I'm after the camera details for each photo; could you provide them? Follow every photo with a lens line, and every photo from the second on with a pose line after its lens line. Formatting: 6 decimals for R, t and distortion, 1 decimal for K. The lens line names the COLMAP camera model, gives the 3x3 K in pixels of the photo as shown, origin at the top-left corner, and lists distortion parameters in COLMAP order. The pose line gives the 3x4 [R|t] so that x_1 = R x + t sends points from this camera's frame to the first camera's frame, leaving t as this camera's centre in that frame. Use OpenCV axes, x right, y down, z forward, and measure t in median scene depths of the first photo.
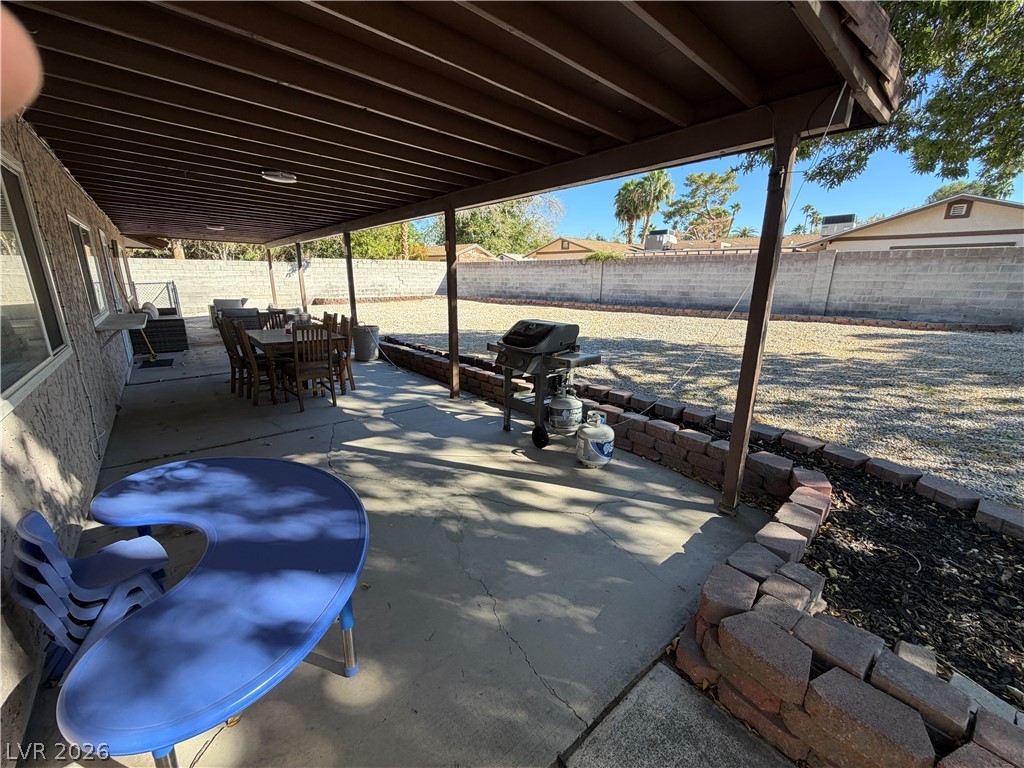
lens RADIAL K [[410.3, 0, 507.1], [0, 410.3, 384.6], [0, 0, 1]] dist [-0.002106, 0.001068]
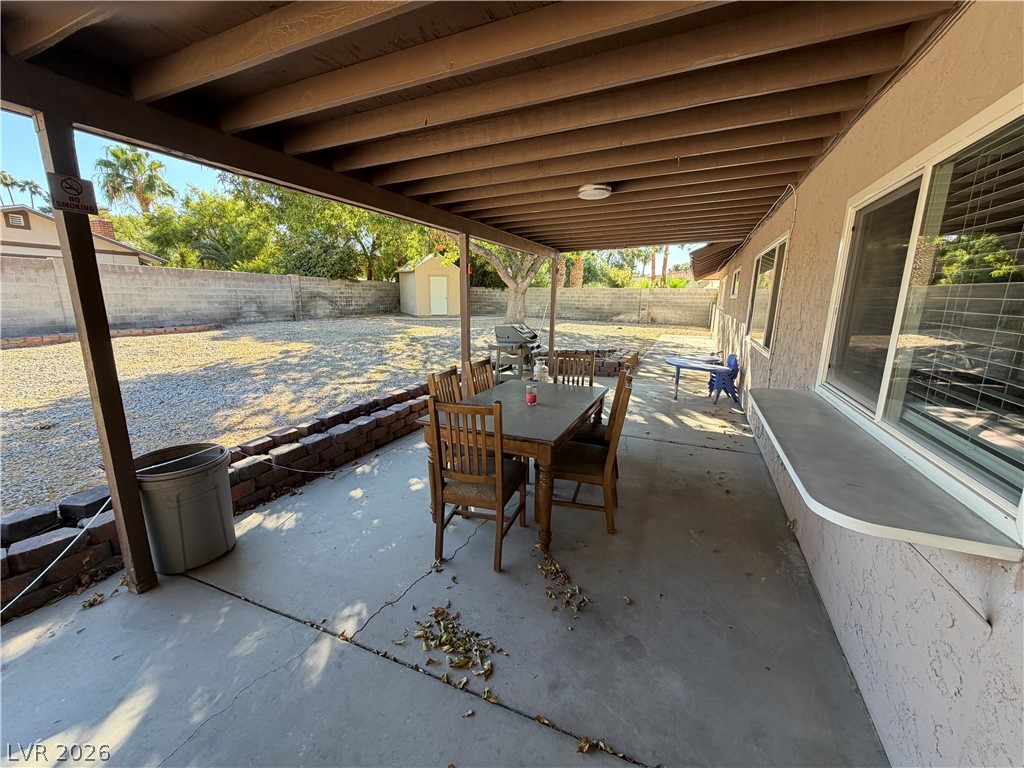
lens RADIAL K [[410.3, 0, 509.5], [0, 410.3, 387.0], [0, 0, 1]] dist [-0.002106, 0.001068]
pose [[-0.449350, -0.204660, 0.869597, -0.351361], [0.211246, 0.921457, 0.326024, -0.116222], [-0.868020, 0.330198, -0.370824, 0.429760]]
